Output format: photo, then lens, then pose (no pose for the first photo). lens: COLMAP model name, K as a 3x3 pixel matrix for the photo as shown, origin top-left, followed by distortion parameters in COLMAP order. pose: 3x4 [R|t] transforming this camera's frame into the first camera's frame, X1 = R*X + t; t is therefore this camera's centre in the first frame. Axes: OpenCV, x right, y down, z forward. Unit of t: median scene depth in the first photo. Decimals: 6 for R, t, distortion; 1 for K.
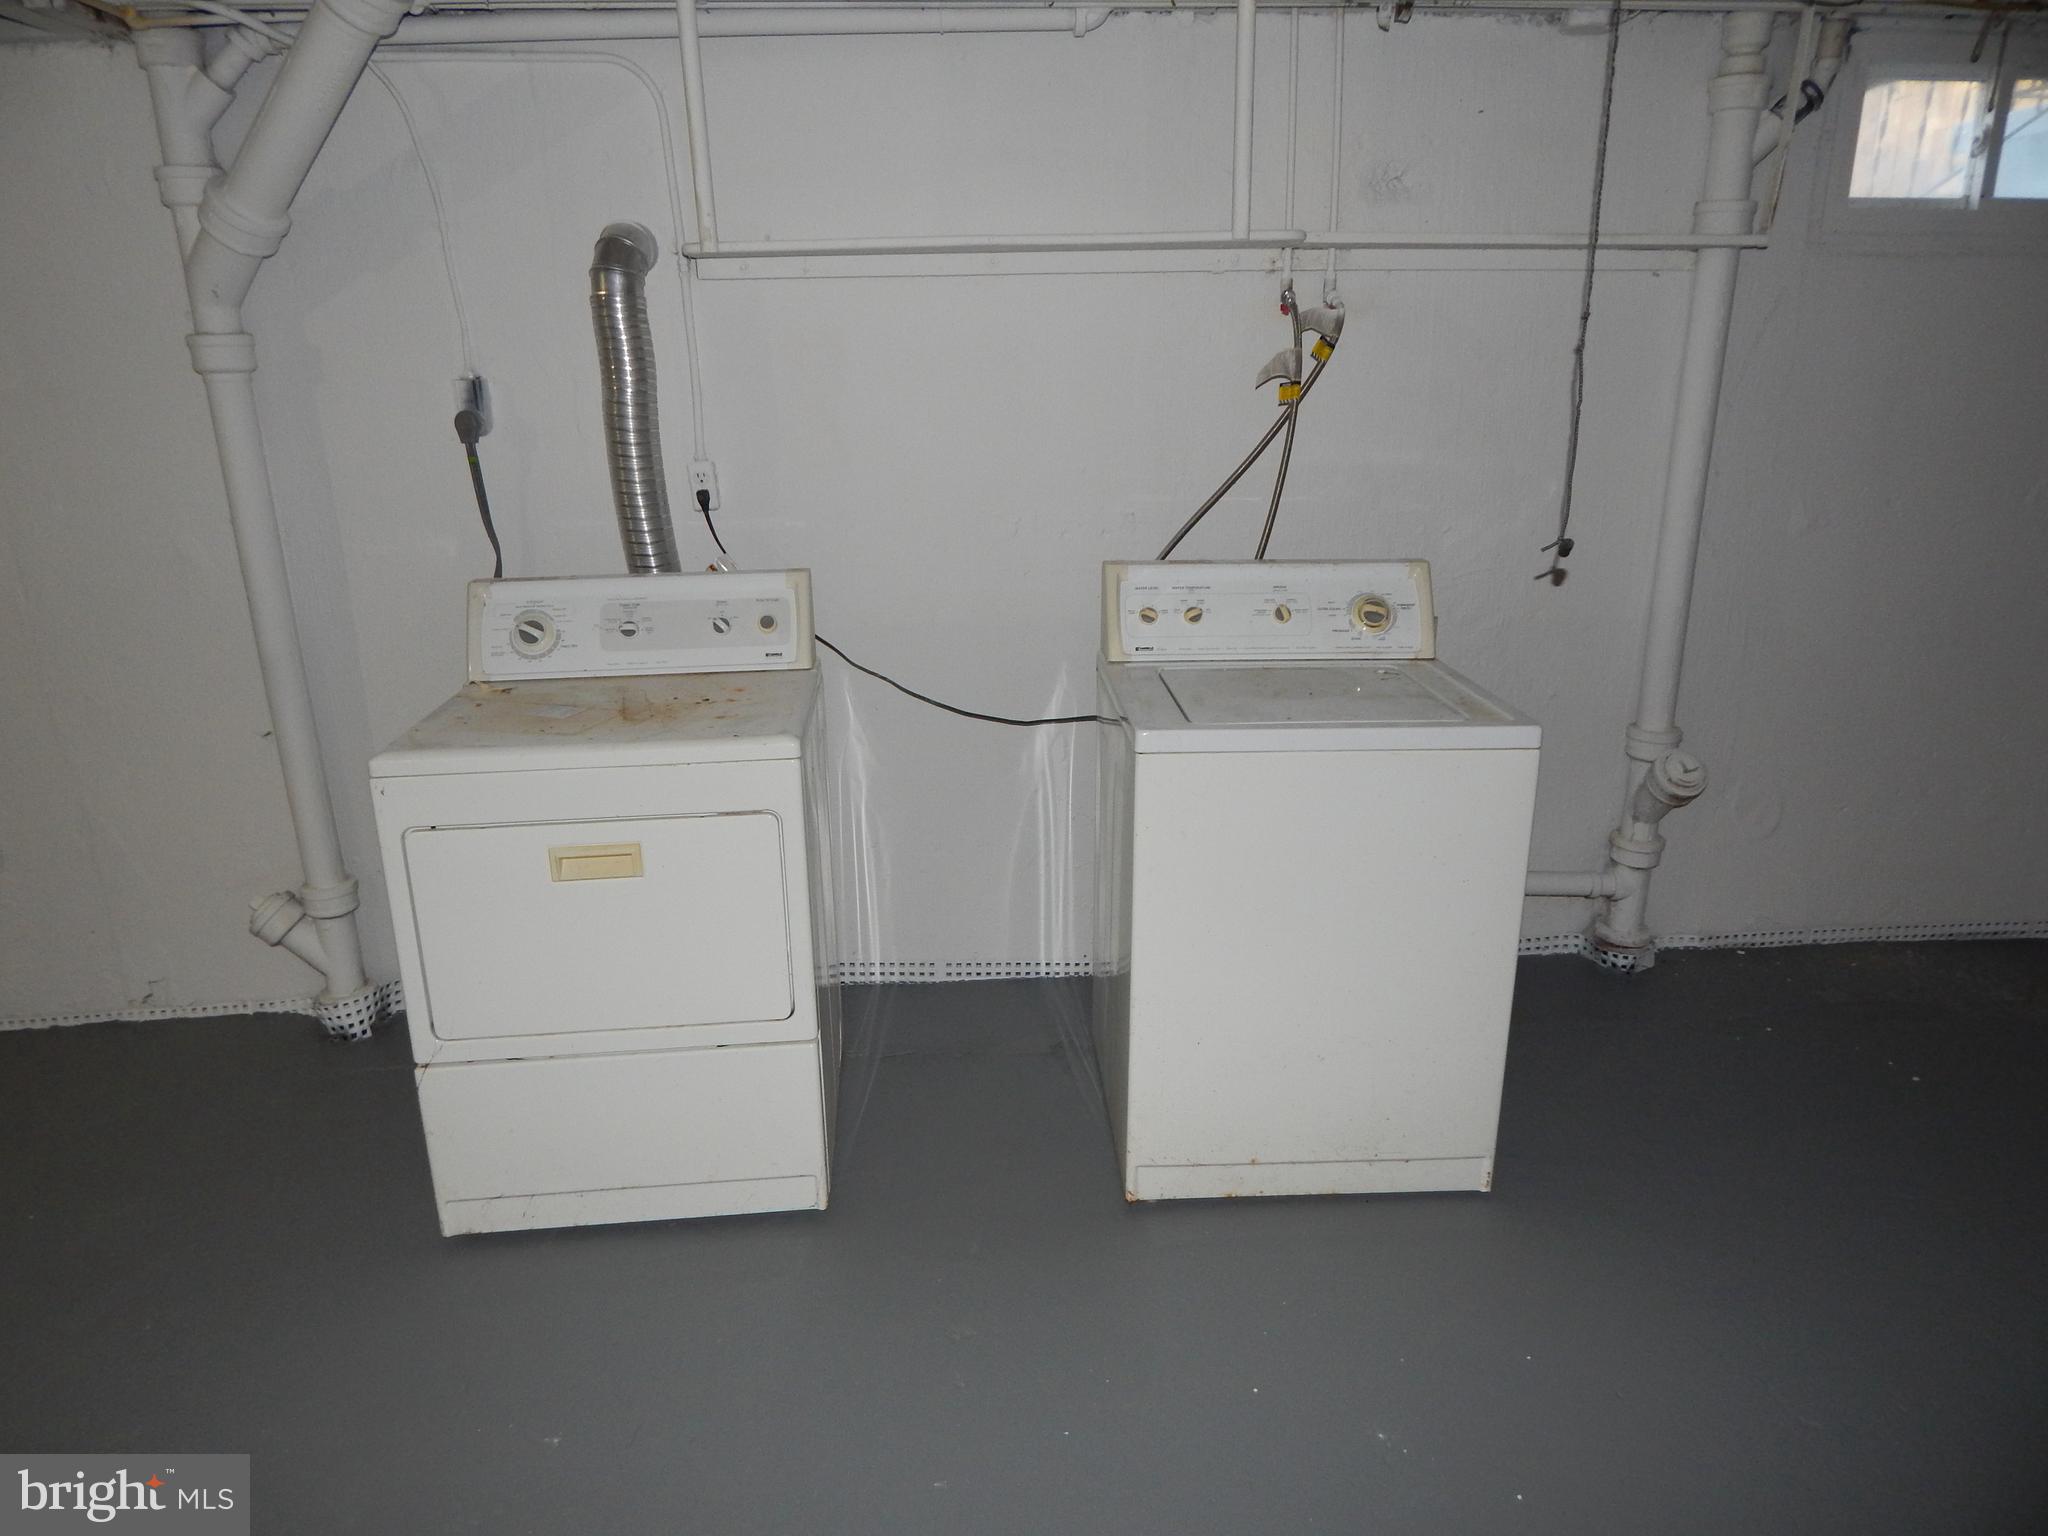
lens RADIAL K [[1344.8, 0, 1024.0], [0, 1344.8, 768.0], [0, 0, 1]] dist [0.004450, -0.005518]
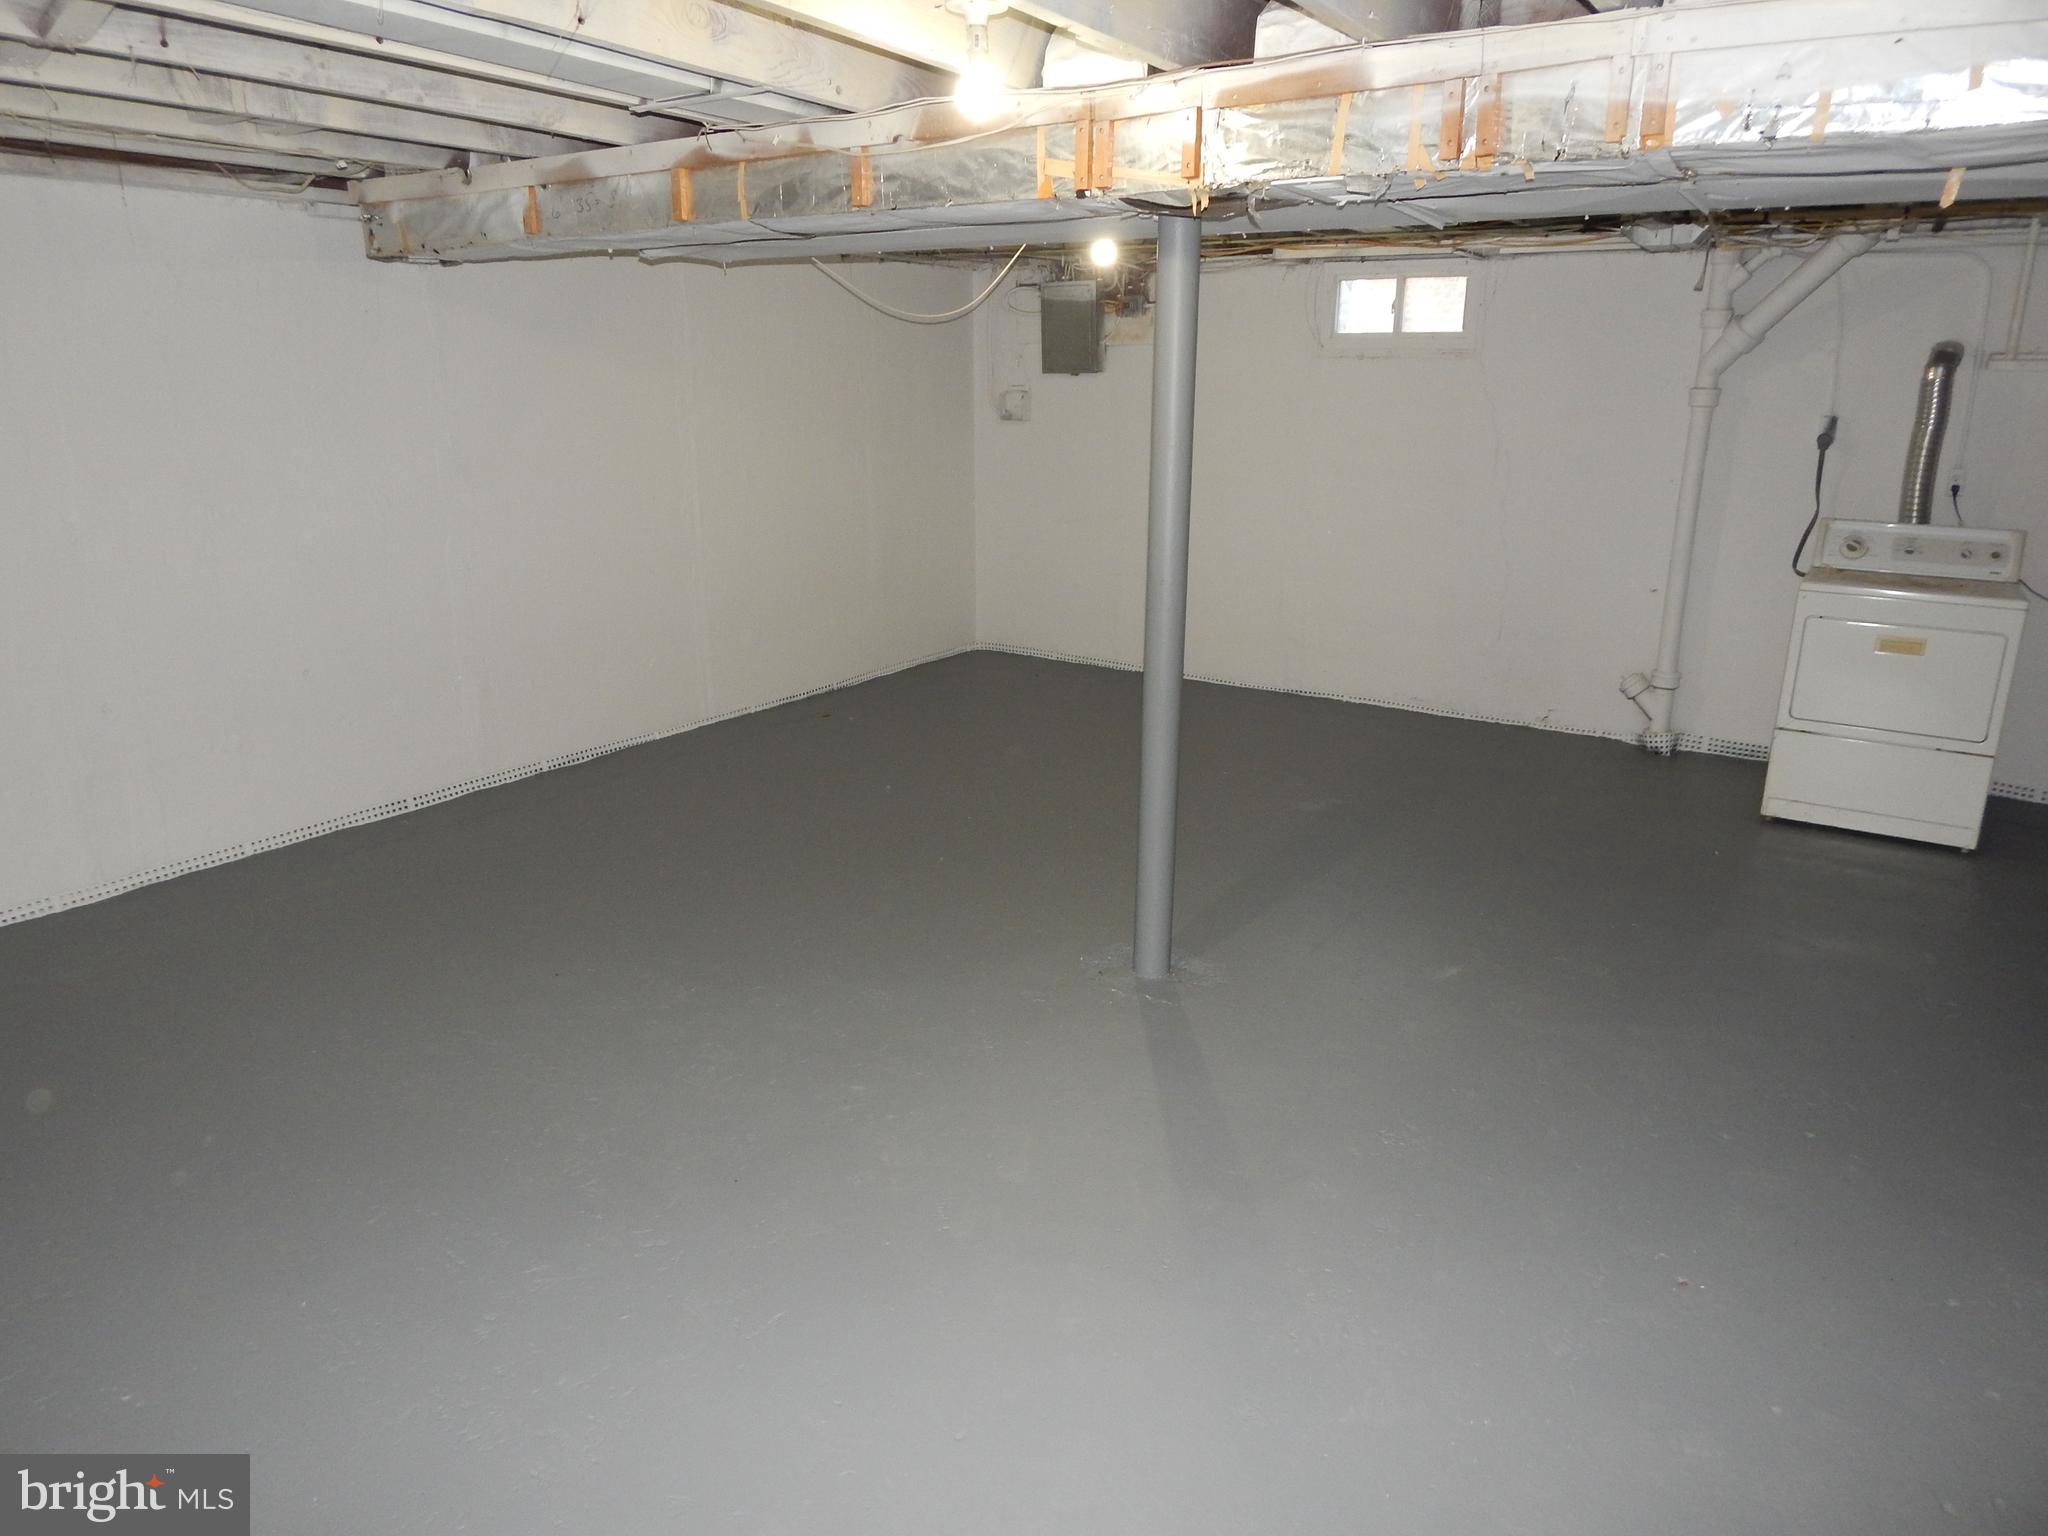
lens RADIAL K [[1344.8, 0, 1024.0], [0, 1344.8, 768.0], [0, 0, 1]] dist [0.004450, -0.005518]
pose [[0.784587, 0.199097, -0.587183, -0.089265], [-0.202224, 0.977425, 0.061206, 0.314128], [0.586113, 0.070721, 0.807137, -1.179905]]
